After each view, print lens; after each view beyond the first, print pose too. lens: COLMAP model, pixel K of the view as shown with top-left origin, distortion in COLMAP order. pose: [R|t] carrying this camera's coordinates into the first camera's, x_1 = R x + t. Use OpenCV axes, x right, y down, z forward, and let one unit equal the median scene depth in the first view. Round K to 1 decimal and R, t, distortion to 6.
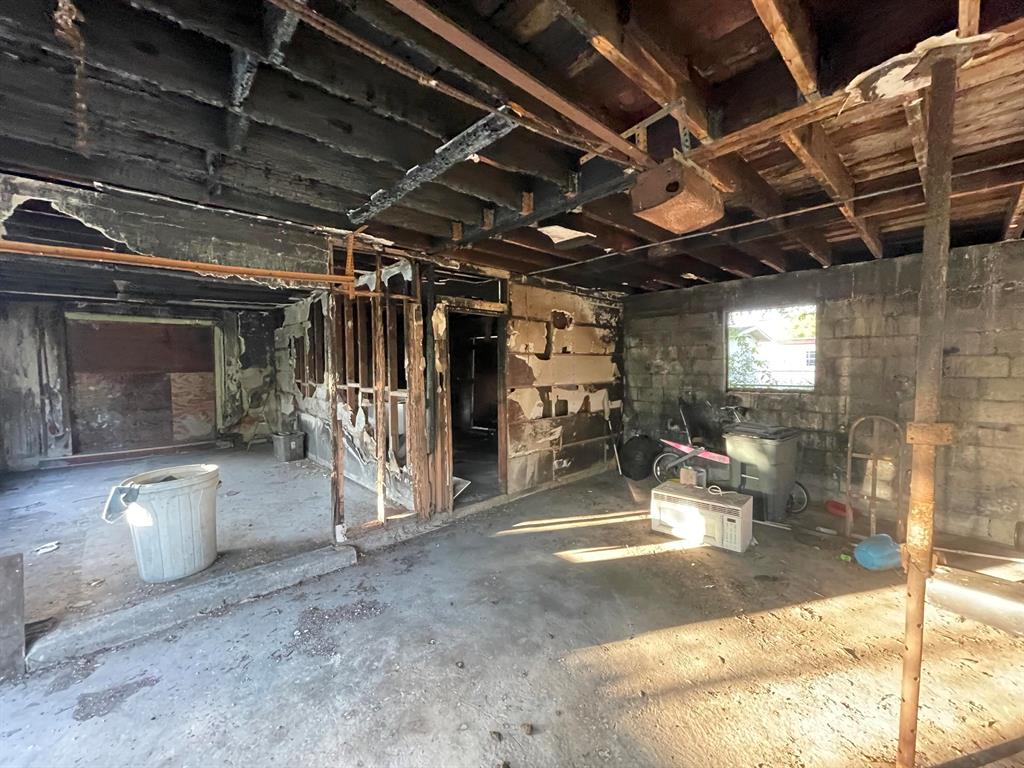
lens RADIAL K [[412.6, 0, 505.2], [0, 412.6, 382.6], [0, 0, 1]] dist [0.000817, -0.000850]
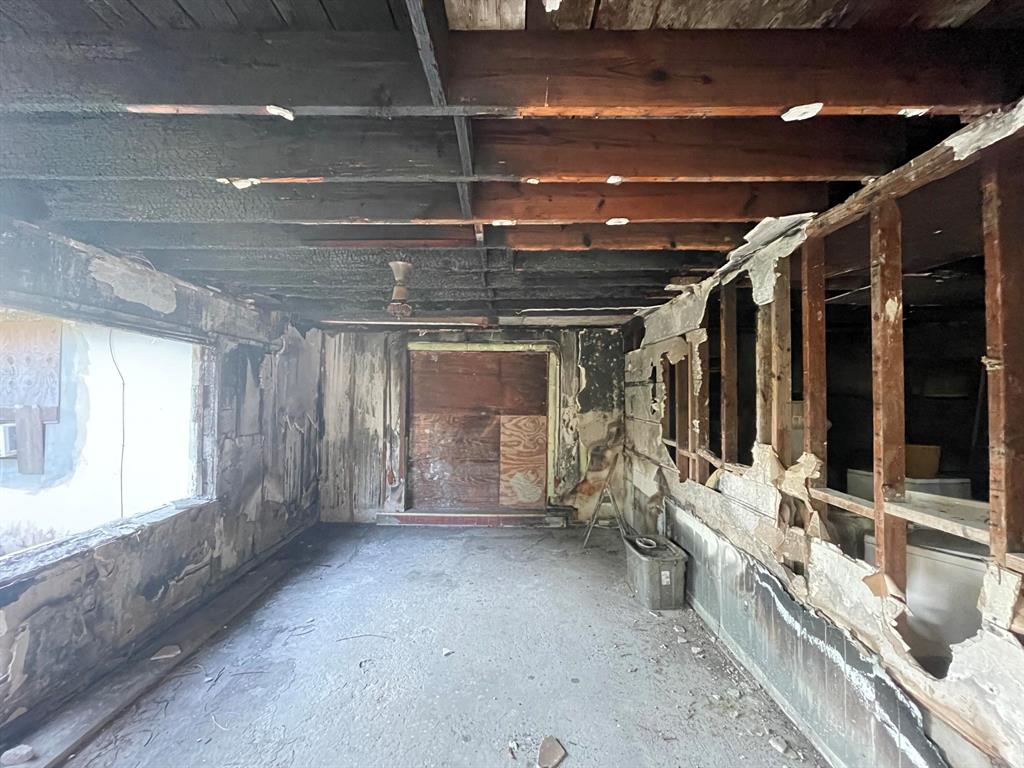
lens RADIAL K [[412.6, 0, 509.9], [0, 412.6, 382.0], [0, 0, 1]] dist [0.000817, -0.000850]
pose [[0.745470, -0.003641, -0.666529, -0.287631], [-0.044053, 0.997529, -0.054719, -0.043504], [0.665081, 0.070154, 0.743468, 0.437624]]
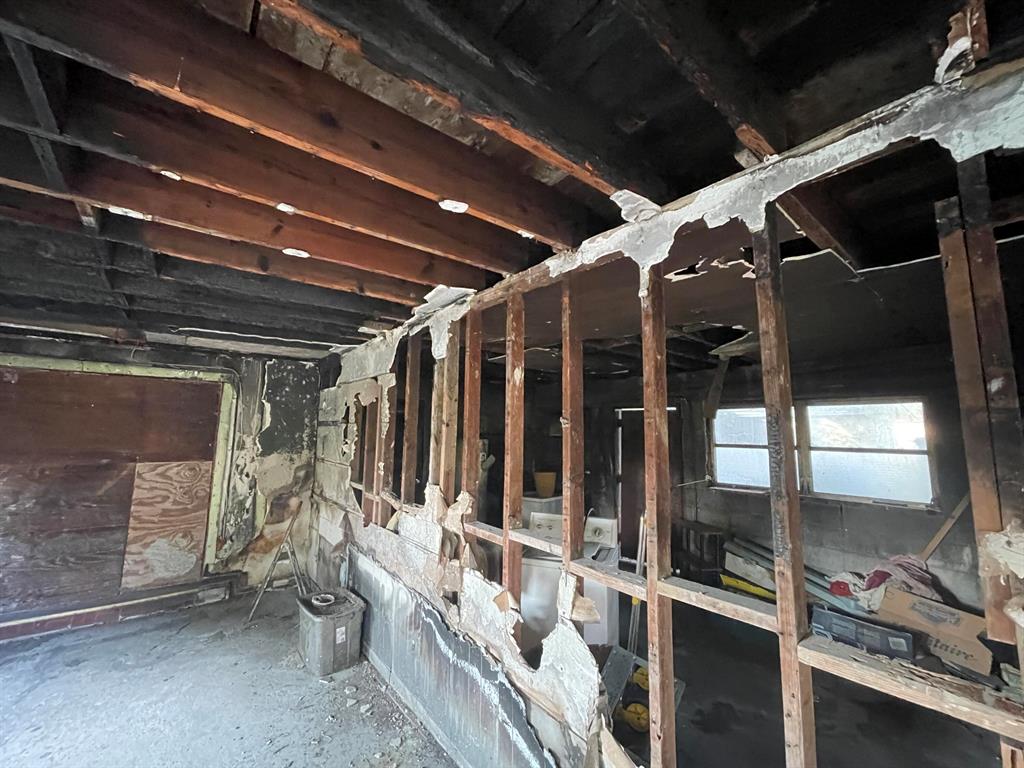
lens RADIAL K [[412.6, 0, 506.5], [0, 412.6, 382.7], [0, 0, 1]] dist [0.000817, -0.000850]
pose [[0.997839, 0.016824, -0.063513, -0.271024], [-0.026886, 0.986579, -0.161057, -0.053161], [0.059951, 0.162417, 0.984899, 0.454780]]
